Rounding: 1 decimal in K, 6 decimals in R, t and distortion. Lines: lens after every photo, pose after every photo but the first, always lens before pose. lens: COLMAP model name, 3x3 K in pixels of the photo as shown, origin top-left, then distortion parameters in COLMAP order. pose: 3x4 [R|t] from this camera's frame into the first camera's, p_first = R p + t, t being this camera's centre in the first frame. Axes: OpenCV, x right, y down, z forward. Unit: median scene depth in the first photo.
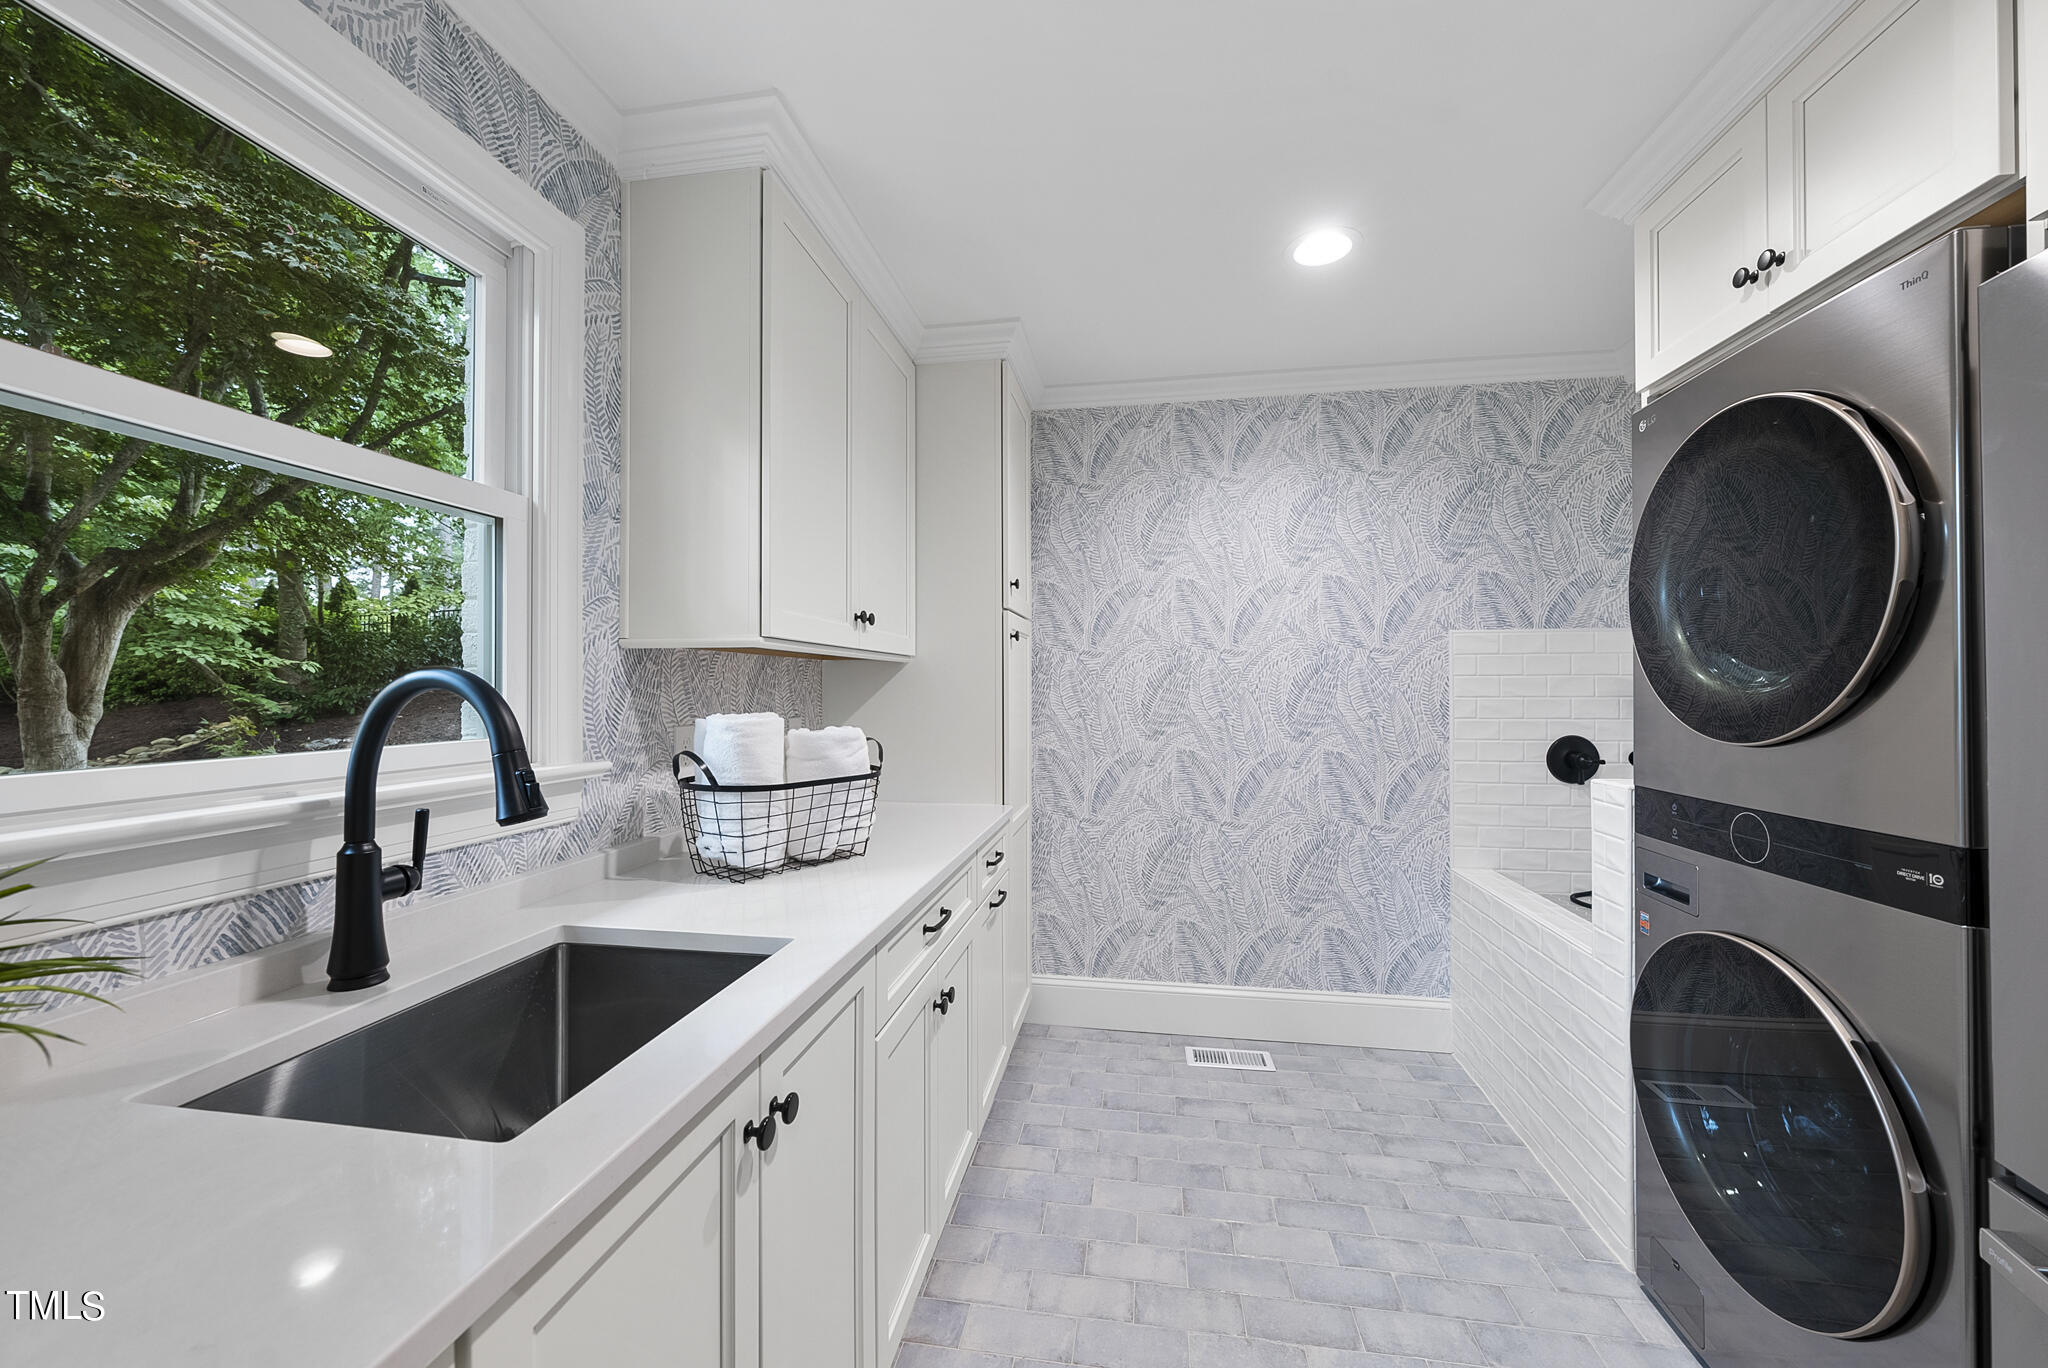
lens RADIAL K [[769.1, 0, 1027.0], [0, 769.1, 683.7], [0, 0, 1]] dist [-0.006290, 0.000476]
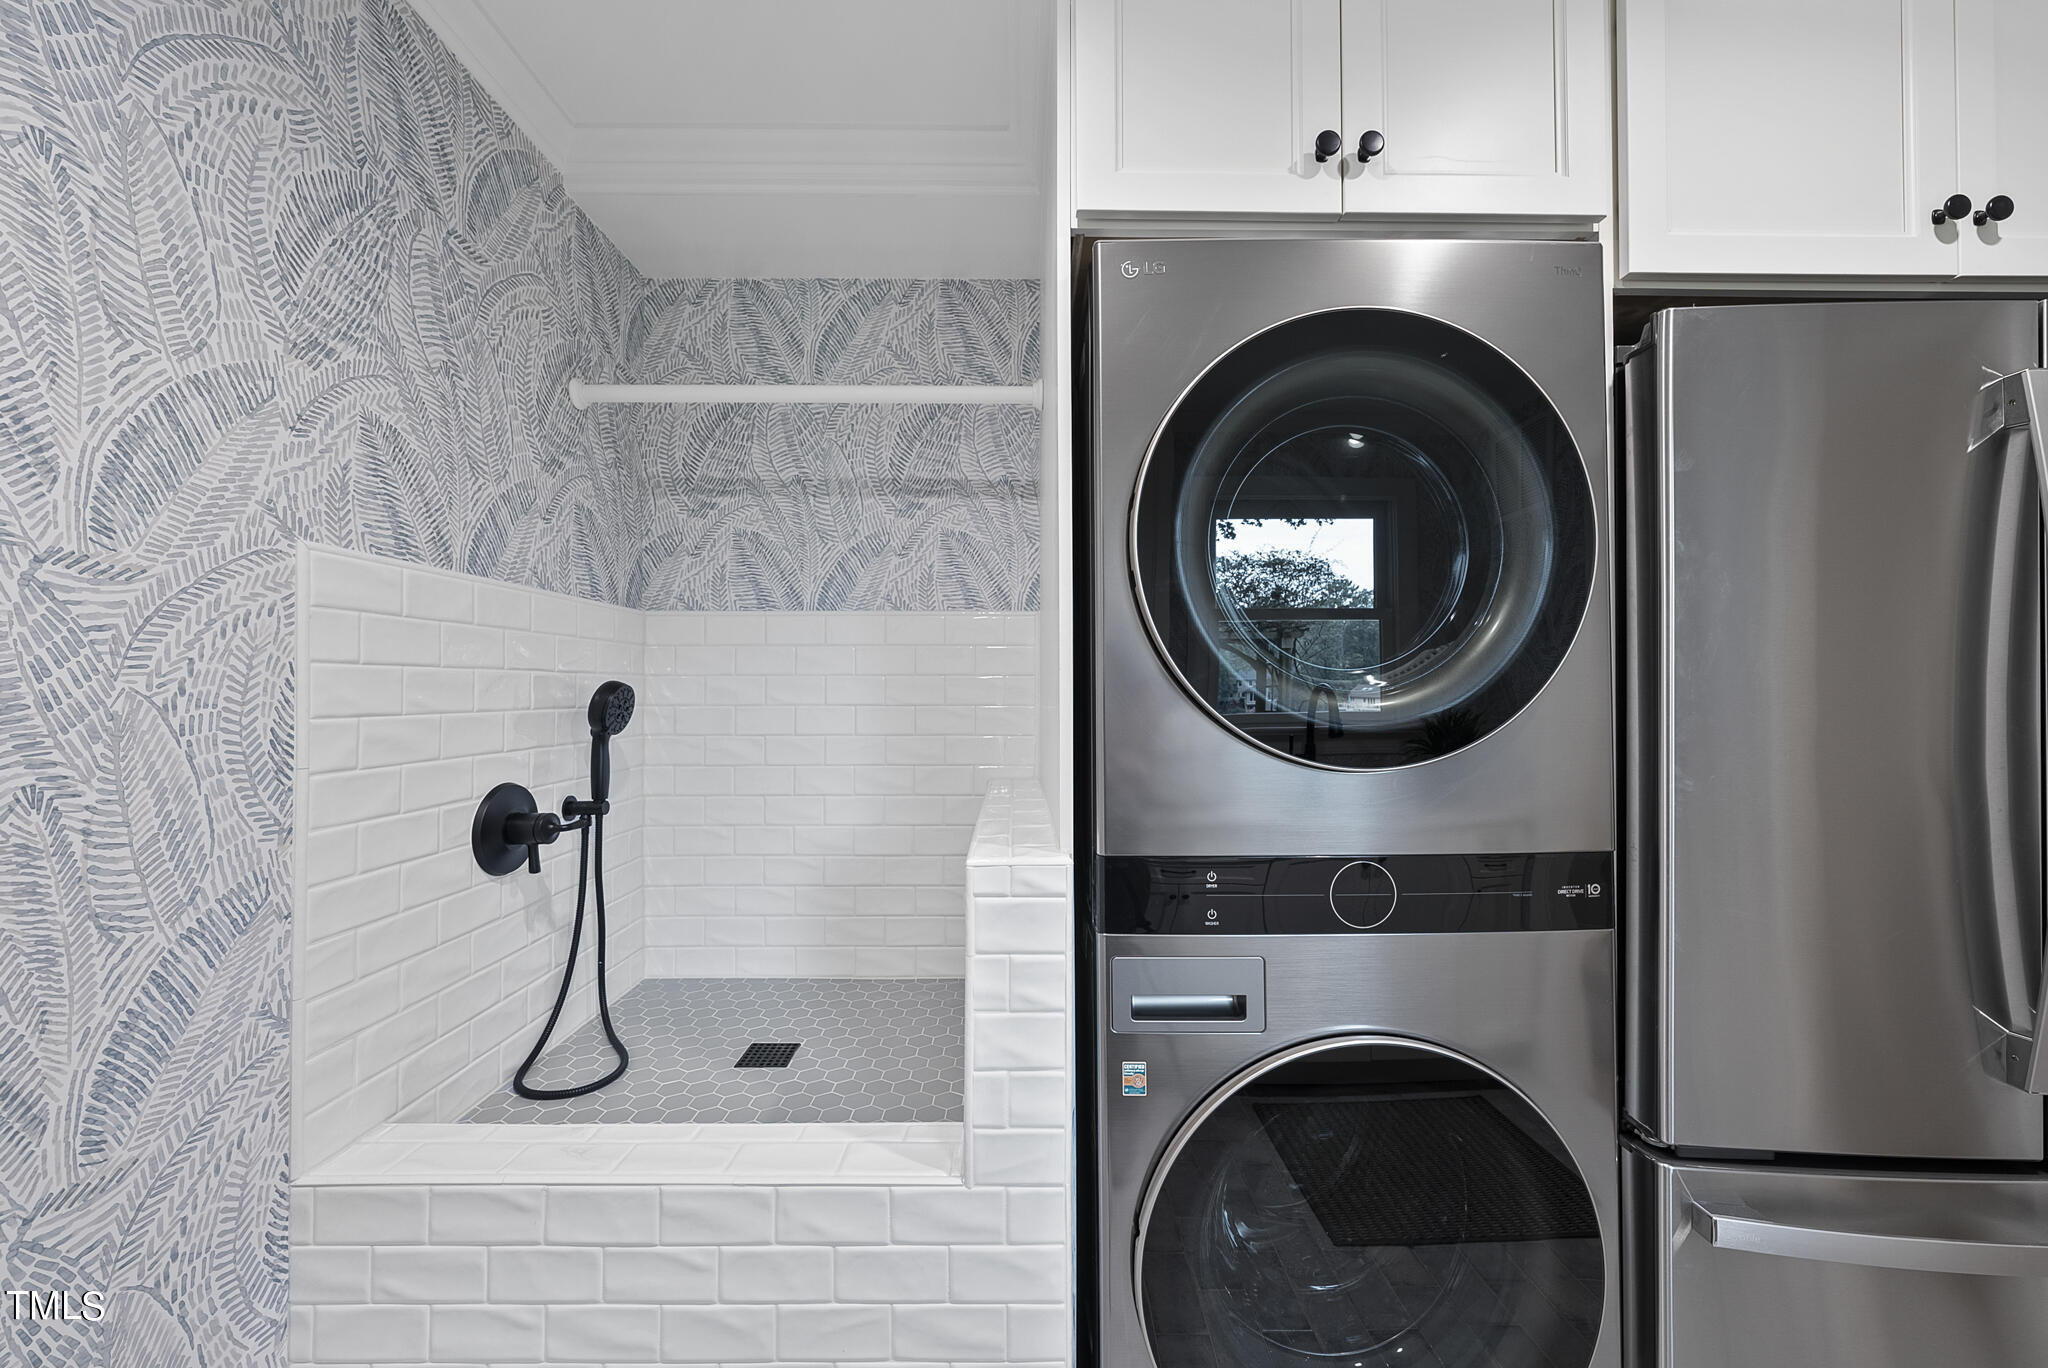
lens RADIAL K [[769.1, 0, 1023.2], [0, 769.1, 685.0], [0, 0, 1]] dist [-0.006290, 0.000476]
pose [[-0.165340, 0.012845, 0.986153, 0.129543], [-0.005286, 0.999889, -0.013910, 0.004526], [-0.986222, -0.007513, -0.165254, 0.725403]]
